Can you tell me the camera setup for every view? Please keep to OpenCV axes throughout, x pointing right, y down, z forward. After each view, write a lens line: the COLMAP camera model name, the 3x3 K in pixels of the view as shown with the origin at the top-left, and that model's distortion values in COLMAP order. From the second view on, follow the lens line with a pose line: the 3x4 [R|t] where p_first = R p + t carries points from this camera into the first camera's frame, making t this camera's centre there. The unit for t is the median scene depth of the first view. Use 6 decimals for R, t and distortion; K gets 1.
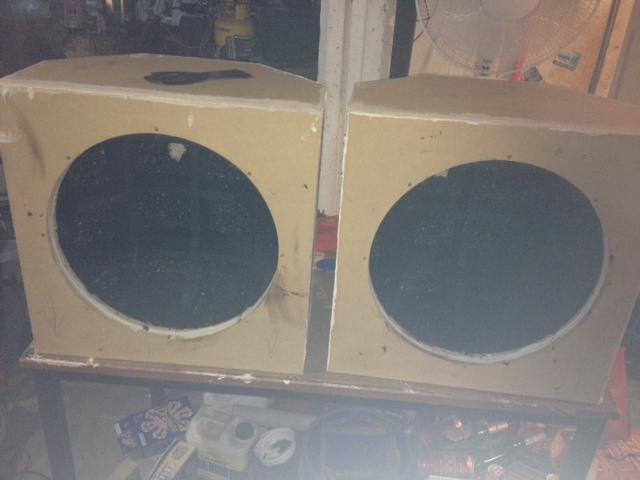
lens RADIAL K [[594.1, 0, 320.0], [0, 594.1, 240.0], [0, 0, 1]] dist [0.043956, -0.097396]
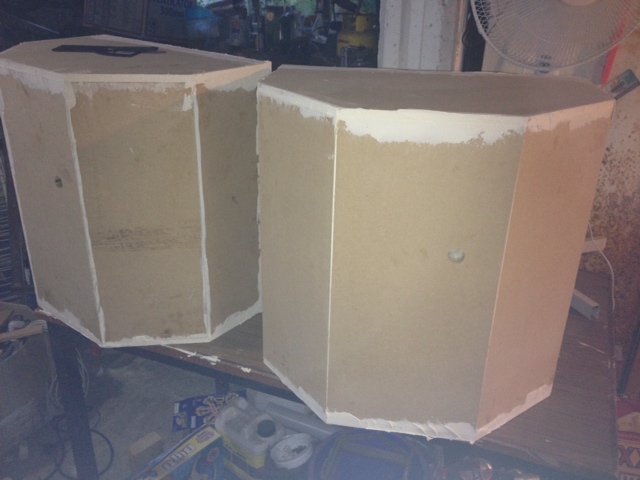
lens RADIAL K [[594.1, 0, 320.0], [0, 594.1, 240.0], [0, 0, 1]] dist [0.043956, -0.097396]
pose [[0.945948, 0.100617, -0.308317, 0.228068], [-0.115797, 0.992780, -0.031290, 0.030654], [0.302943, 0.065301, 0.950769, 0.068062]]
